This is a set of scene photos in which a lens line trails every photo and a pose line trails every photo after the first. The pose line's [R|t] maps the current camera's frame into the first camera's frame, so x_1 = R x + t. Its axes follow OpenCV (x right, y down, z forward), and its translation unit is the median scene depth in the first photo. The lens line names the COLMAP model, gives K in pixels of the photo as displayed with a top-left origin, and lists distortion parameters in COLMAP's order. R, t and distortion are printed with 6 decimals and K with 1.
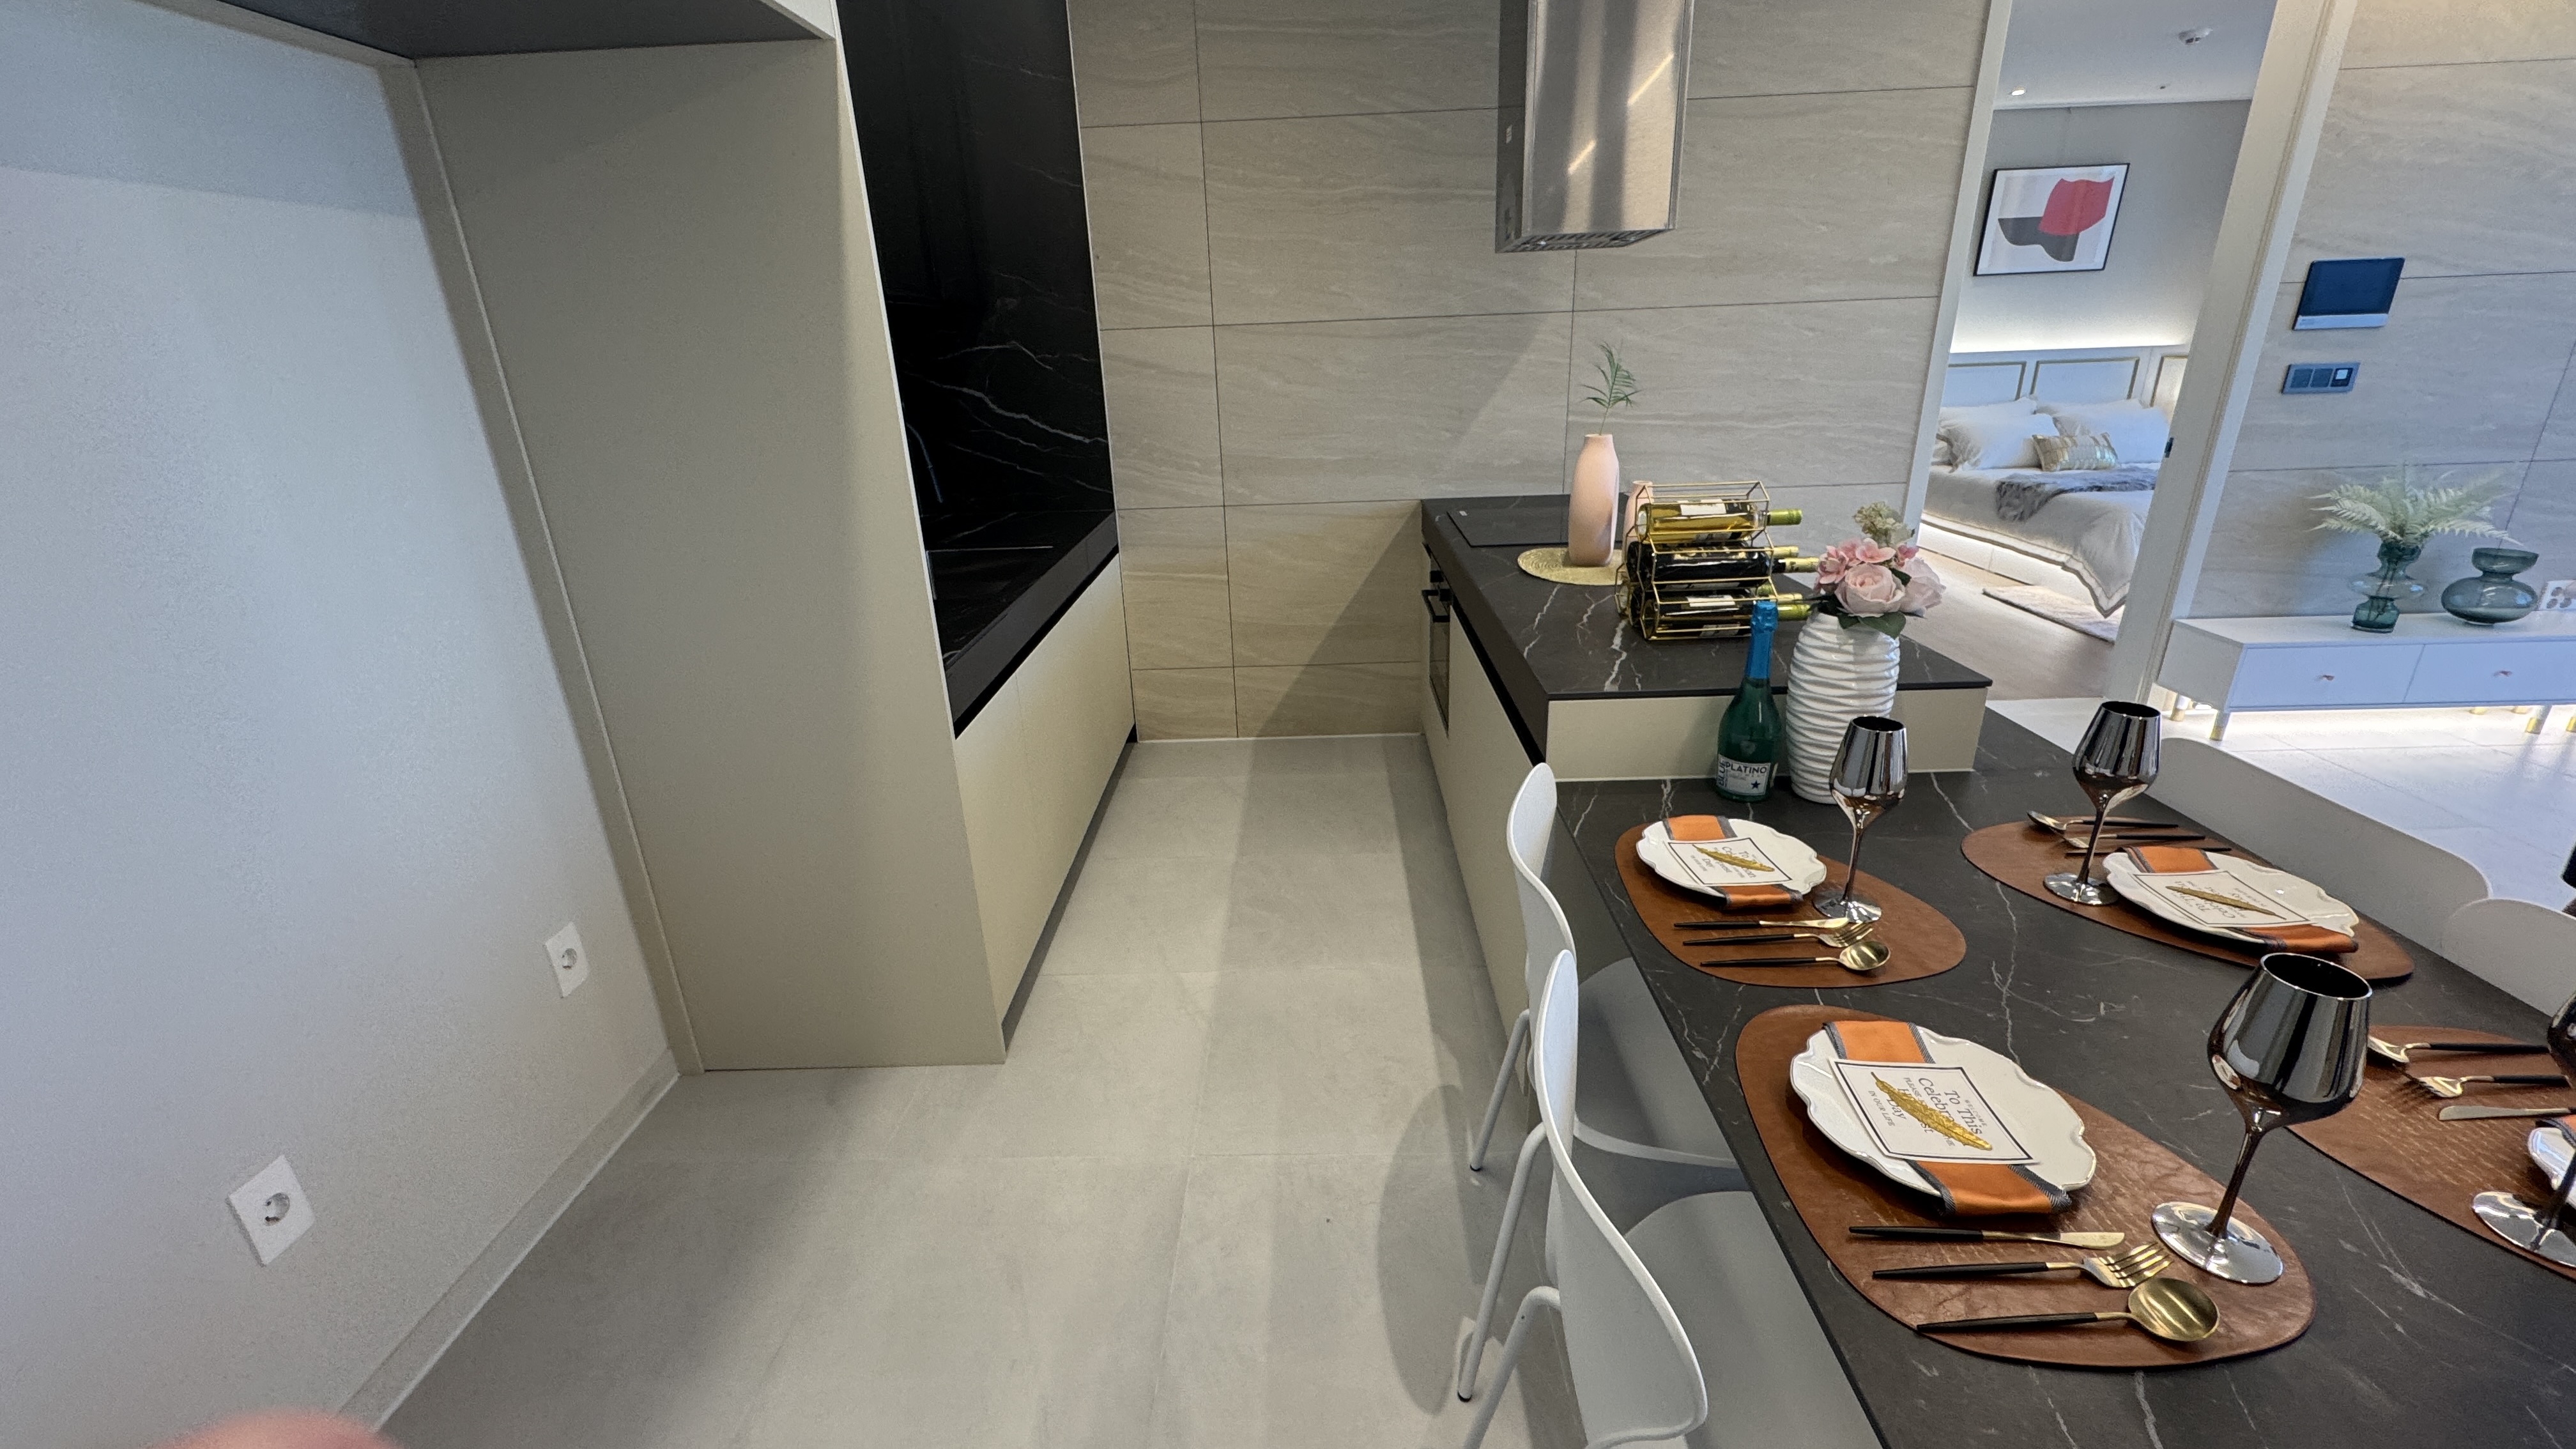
lens RADIAL K [[1064.1, 0, 1288.0], [0, 1064.1, 724.5], [0, 0, 1]] dist [0.001147, 0.000024]
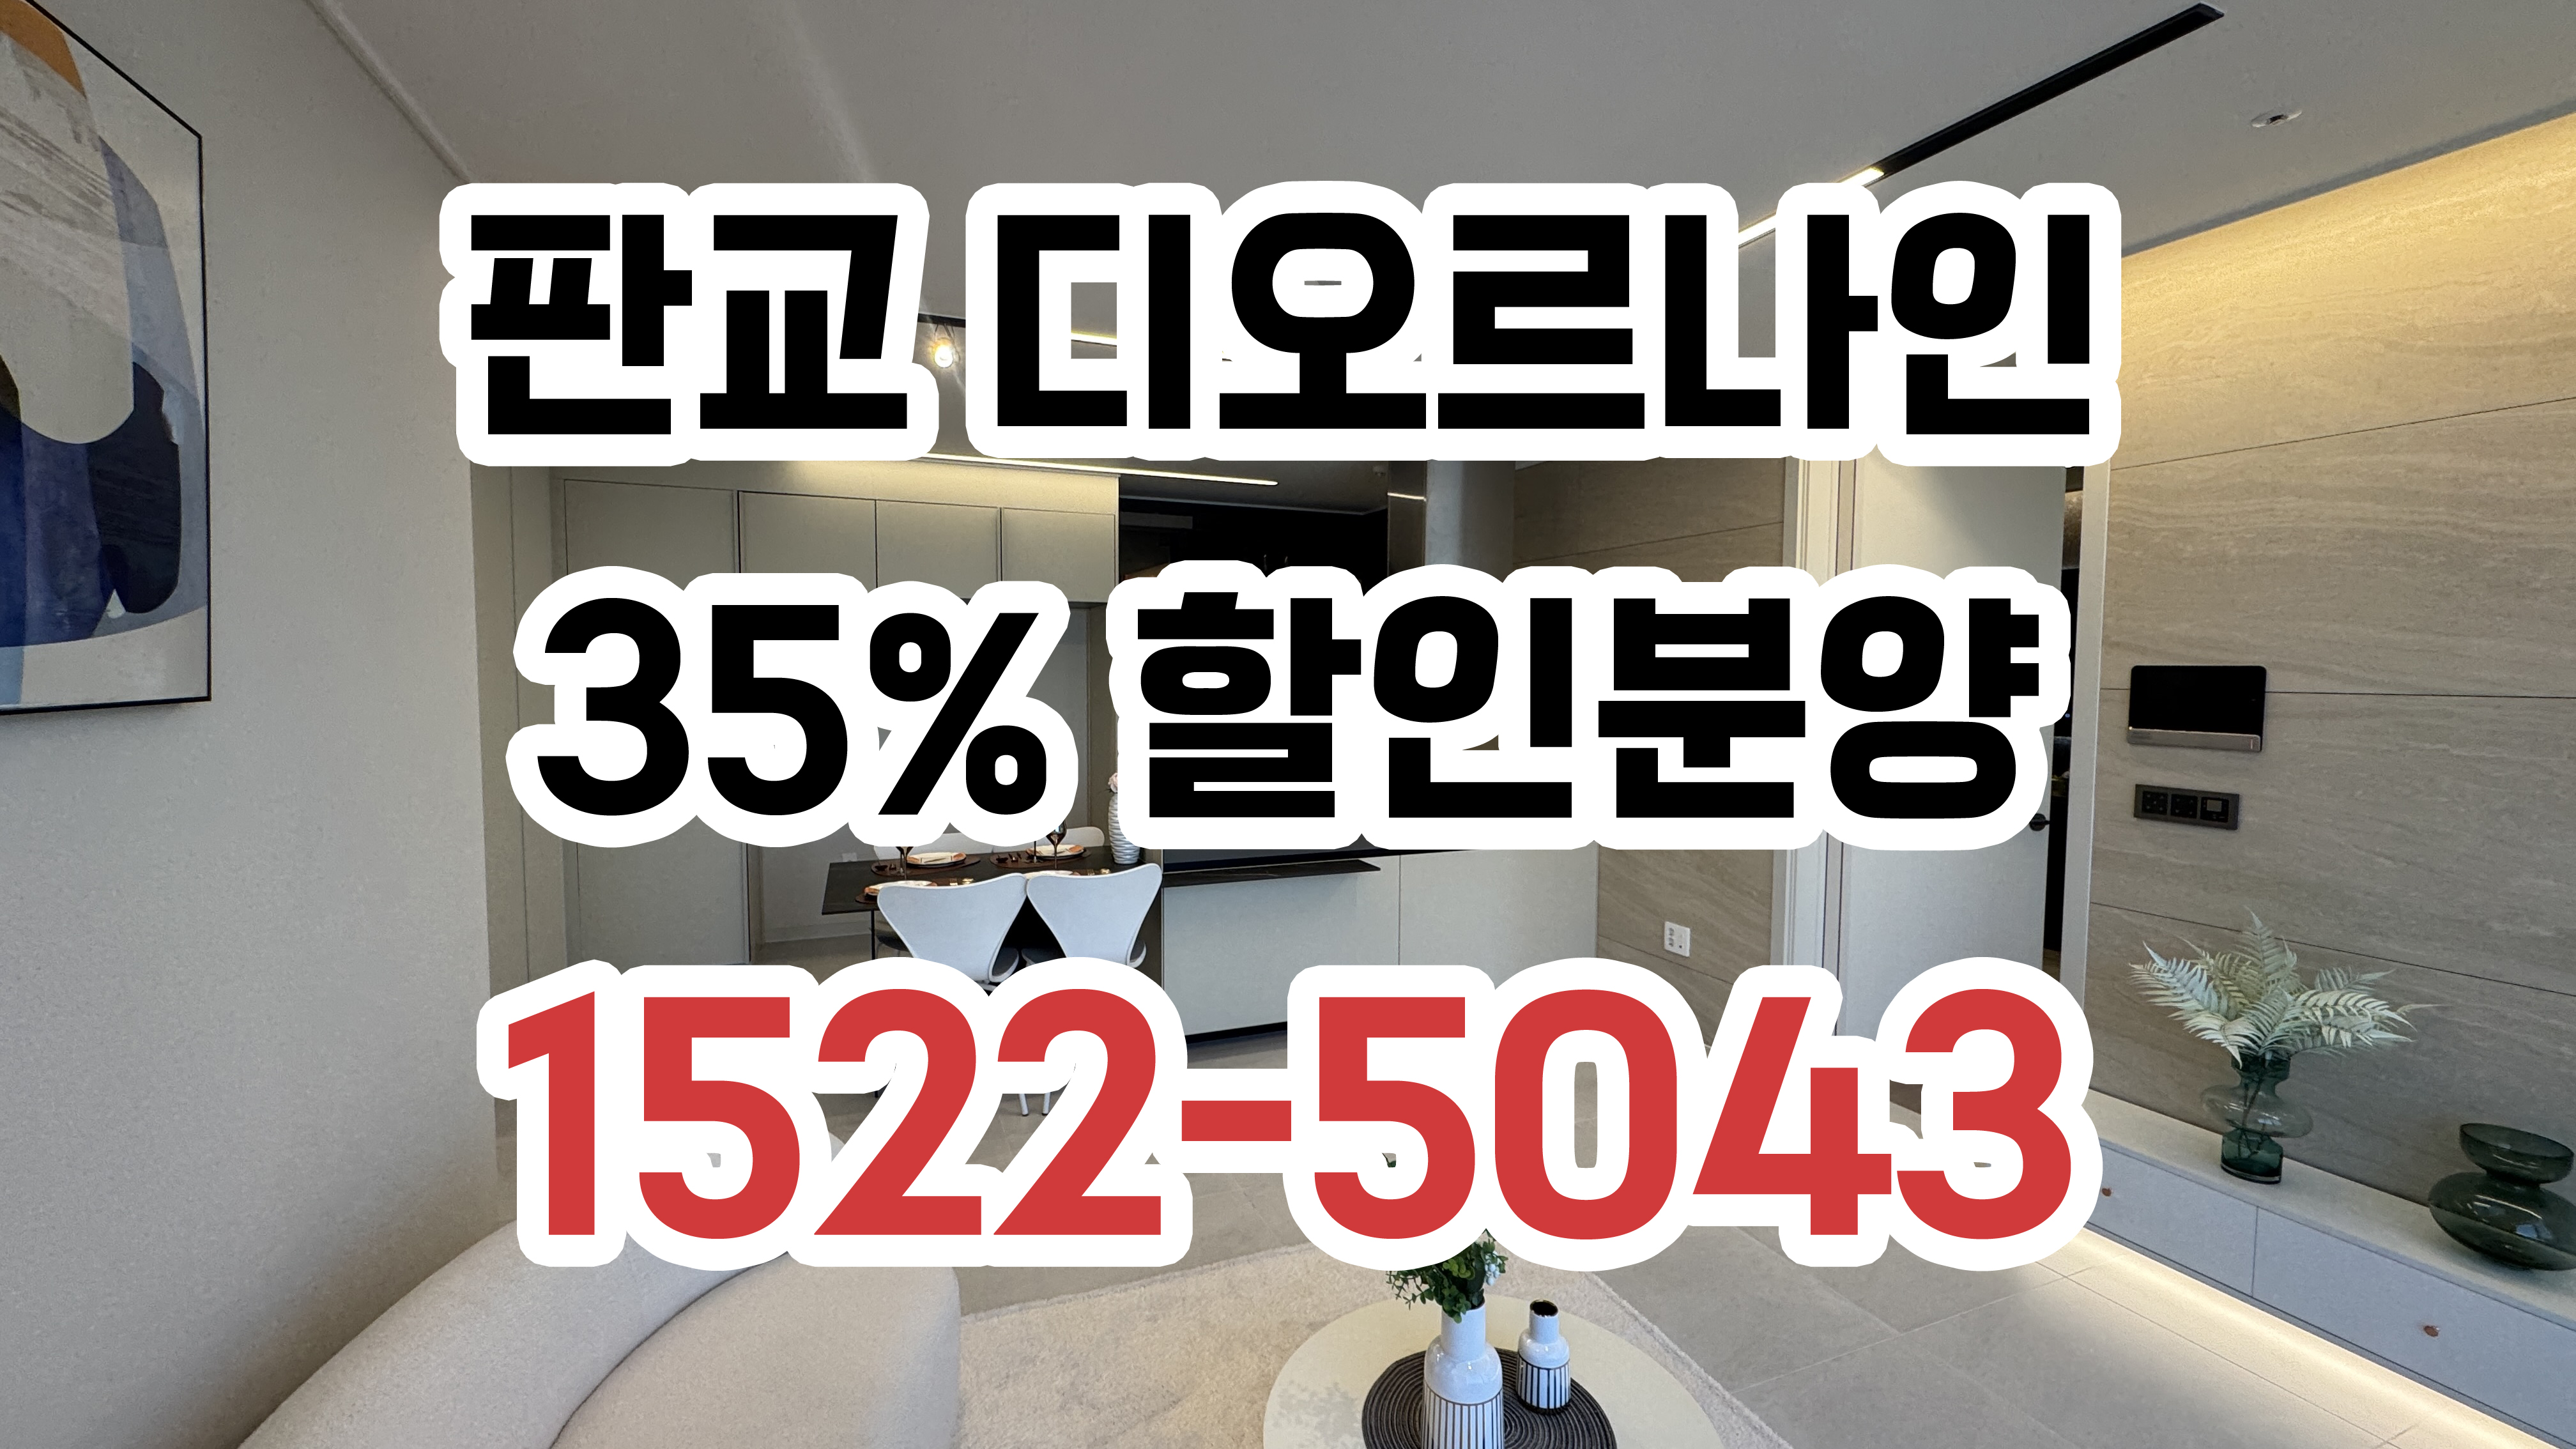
lens RADIAL K [[1064.1, 0, 1288.0], [0, 1064.1, 724.5], [0, 0, 1]] dist [0.001147, 0.000024]
pose [[0.373868, 0.088759, -0.923225, 1.472241], [-0.361292, 0.930719, -0.056828, -0.102711], [0.854219, 0.354800, 0.380034, 0.127457]]
